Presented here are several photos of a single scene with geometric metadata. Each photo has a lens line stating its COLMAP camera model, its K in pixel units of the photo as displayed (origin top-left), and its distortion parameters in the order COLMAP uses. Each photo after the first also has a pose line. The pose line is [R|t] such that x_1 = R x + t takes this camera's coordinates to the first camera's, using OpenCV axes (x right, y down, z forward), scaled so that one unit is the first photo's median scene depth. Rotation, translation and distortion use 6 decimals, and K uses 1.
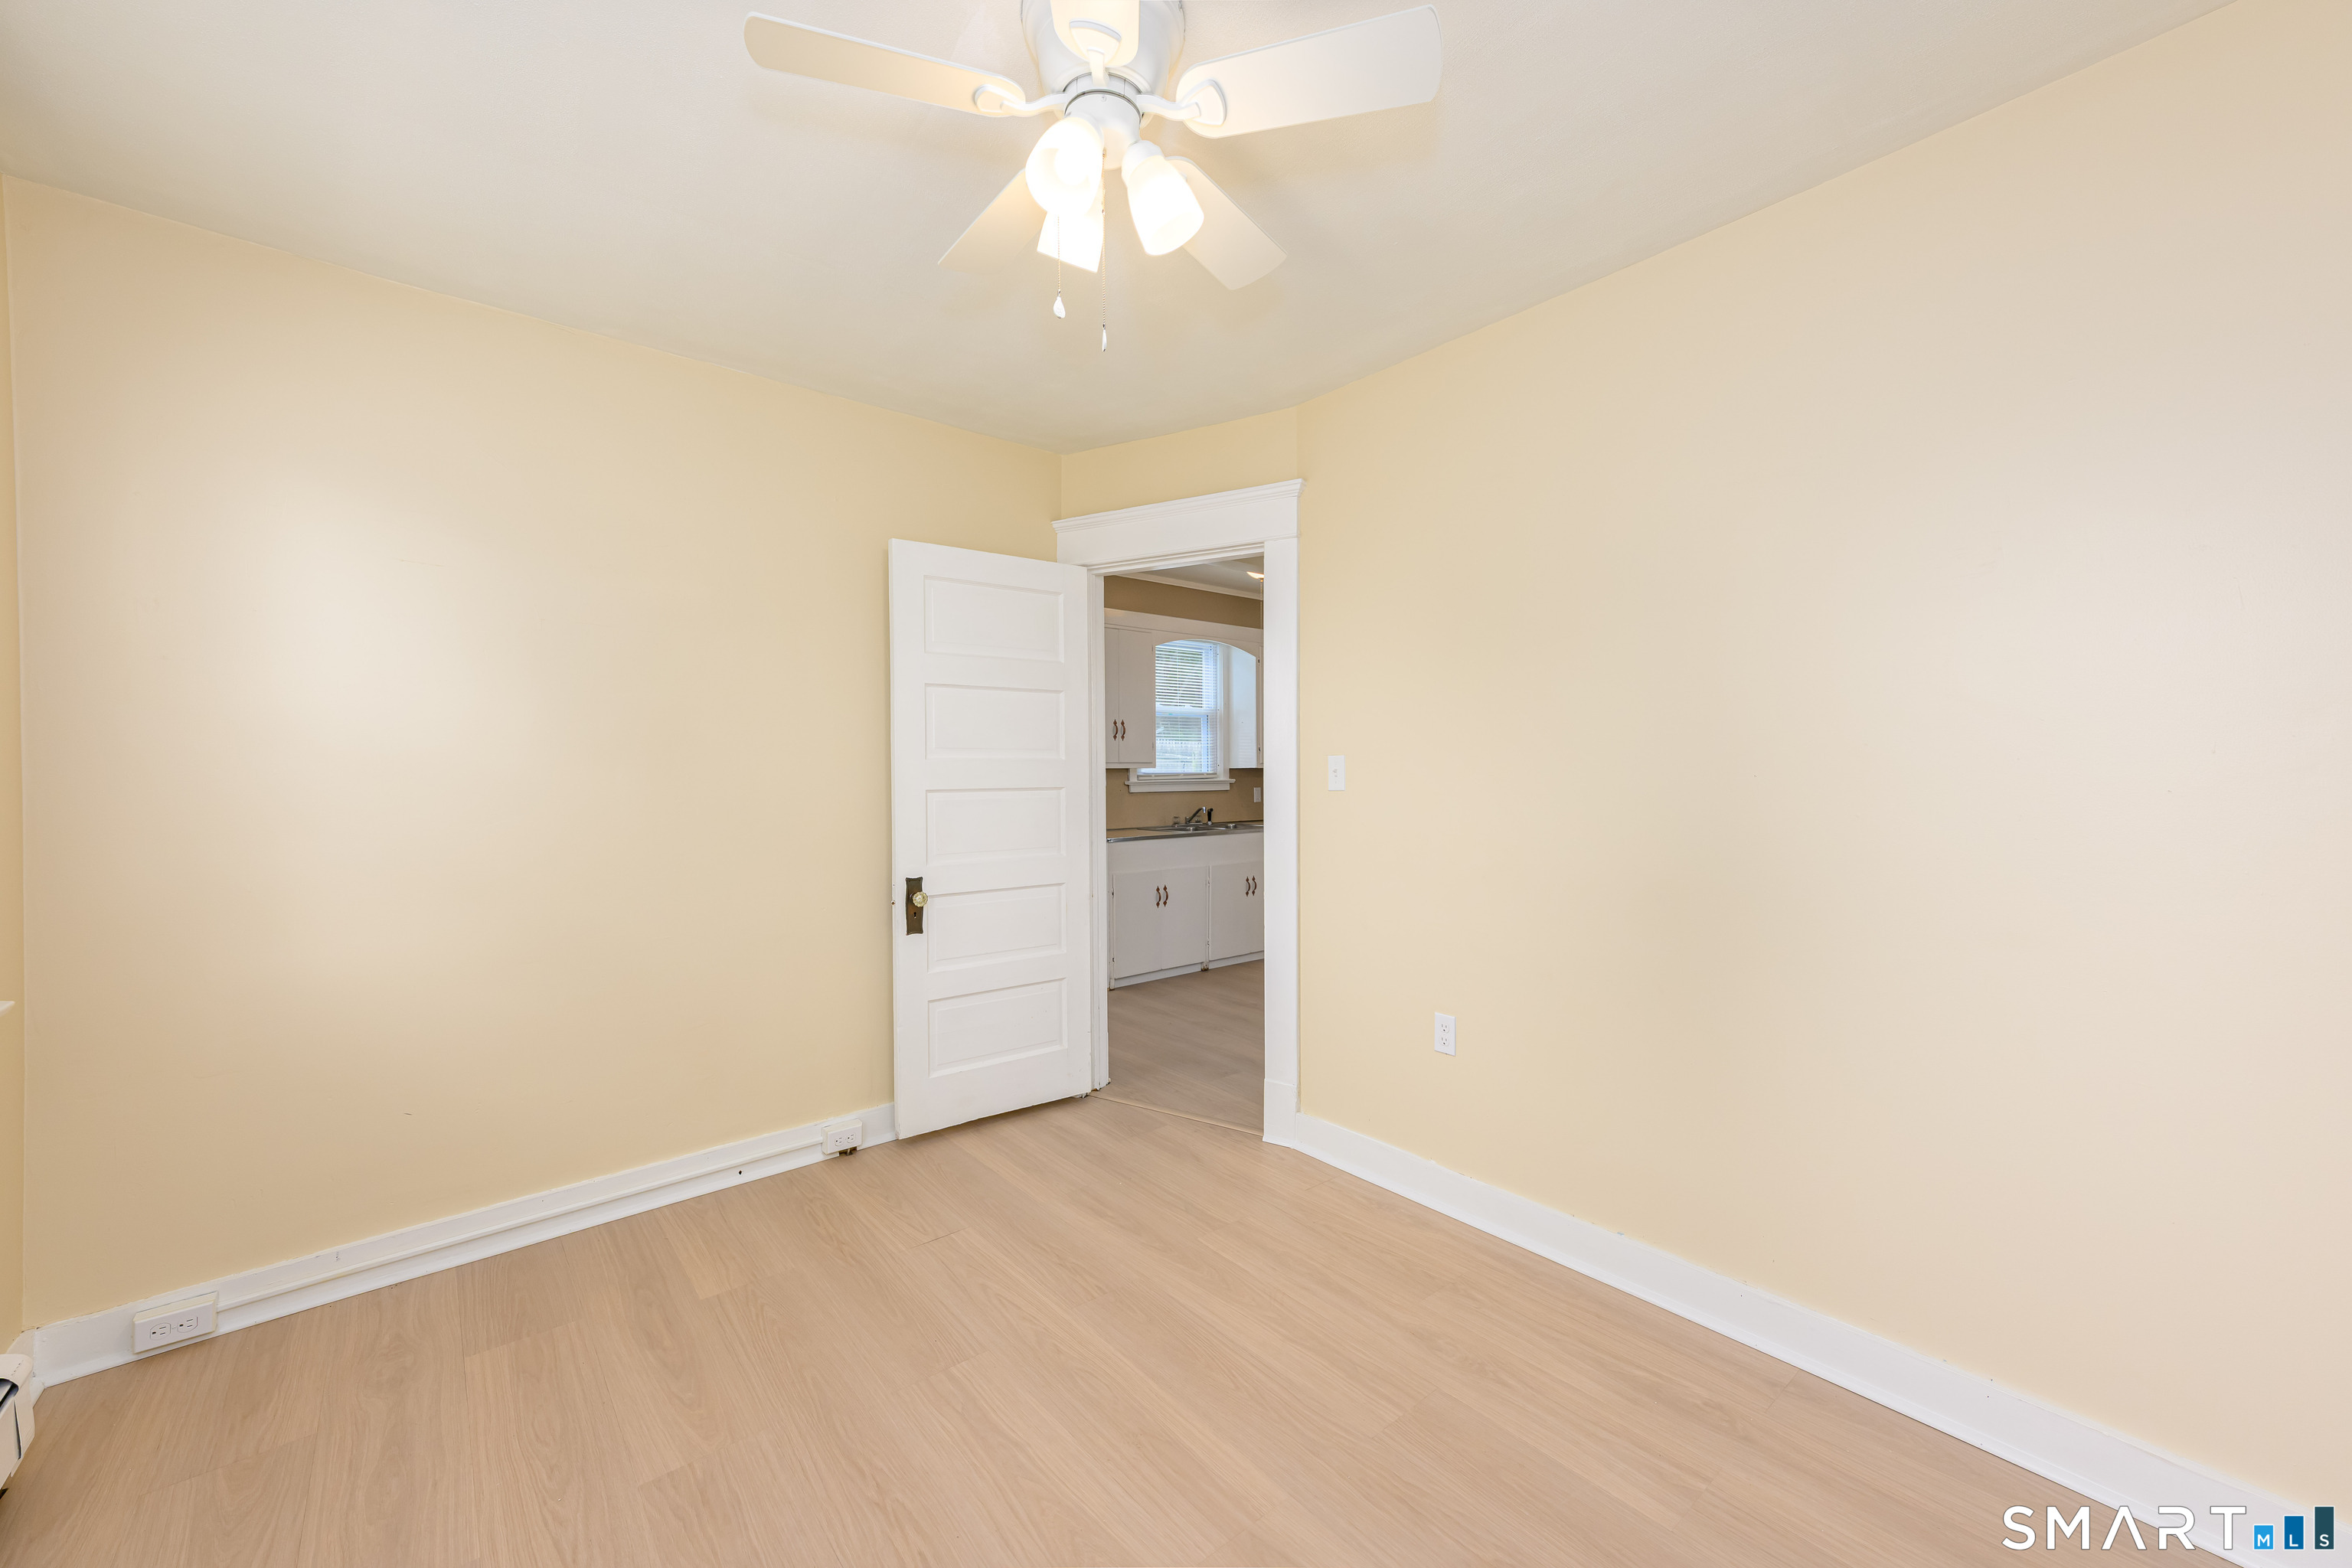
lens RADIAL K [[906.1, 0, 1158.7], [0, 906.1, 779.7], [0, 0, 1]] dist [0.018562, 0.000370]
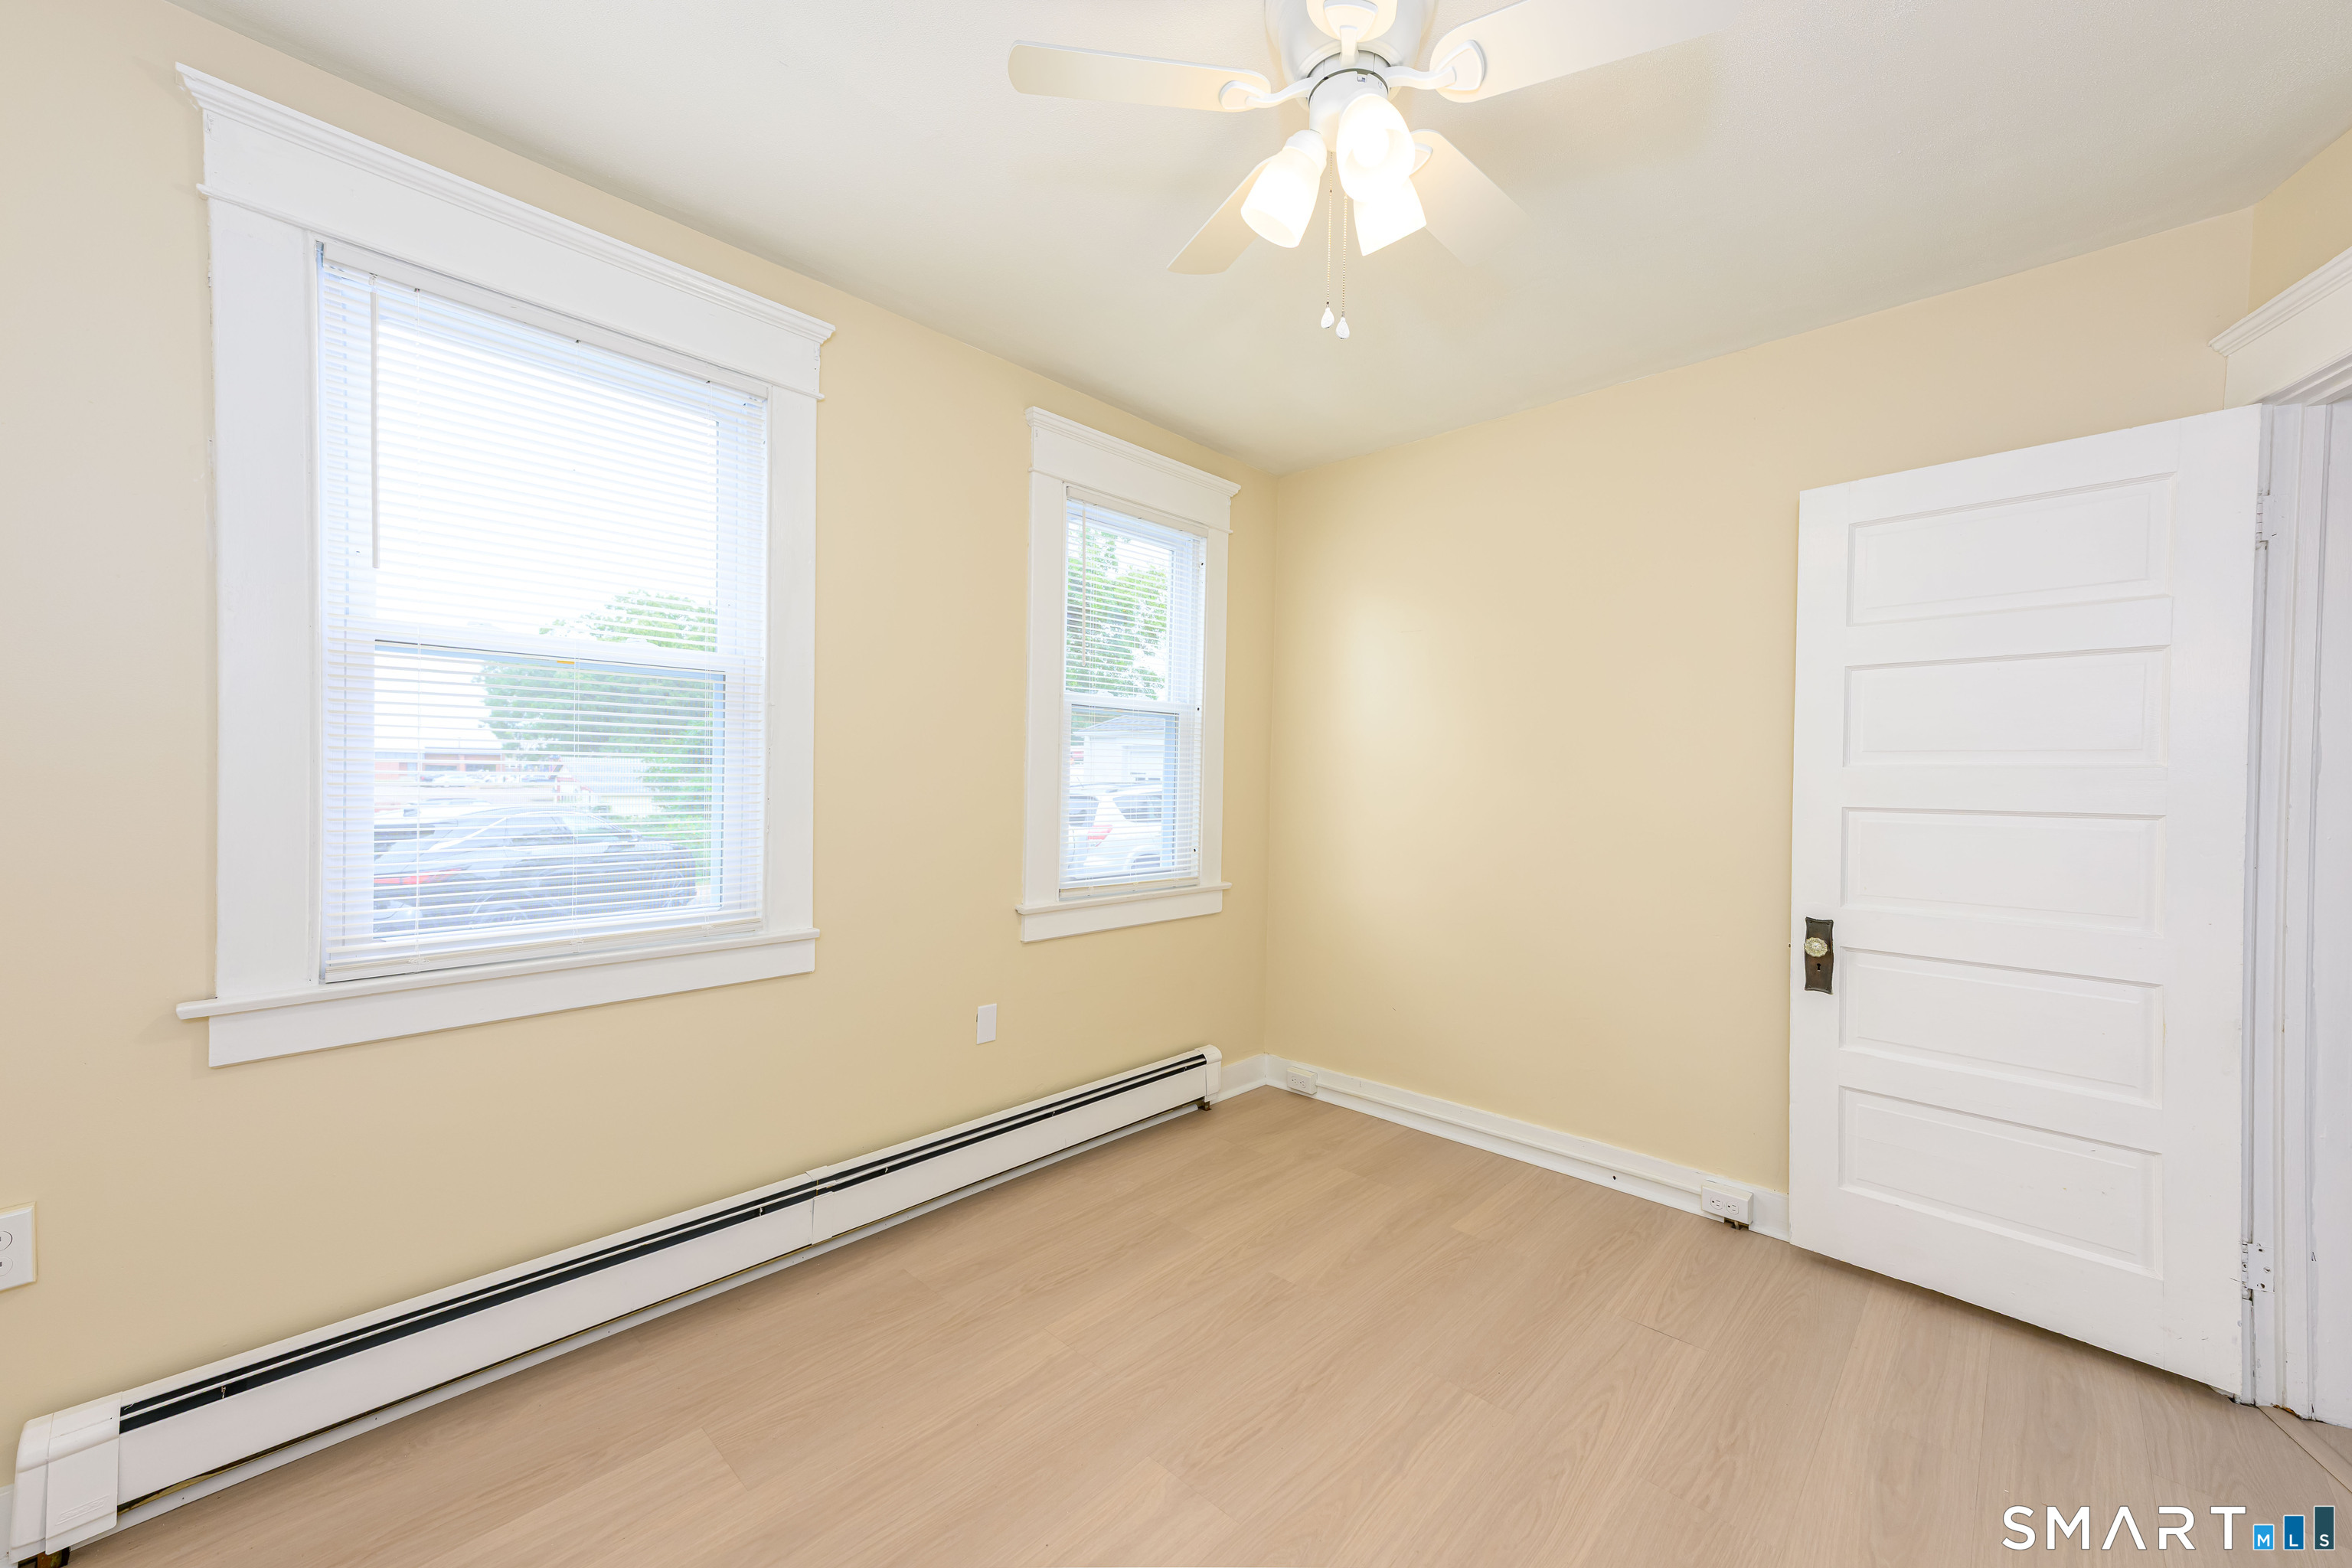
lens RADIAL K [[906.1, 0, 1171.0], [0, 906.1, 784.4], [0, 0, 1]] dist [0.018562, 0.000370]
pose [[0.121806, 0.016322, -0.992420, 0.466166], [-0.023282, 0.999637, 0.013583, -0.005354], [0.992281, 0.021451, 0.122142, 0.376128]]
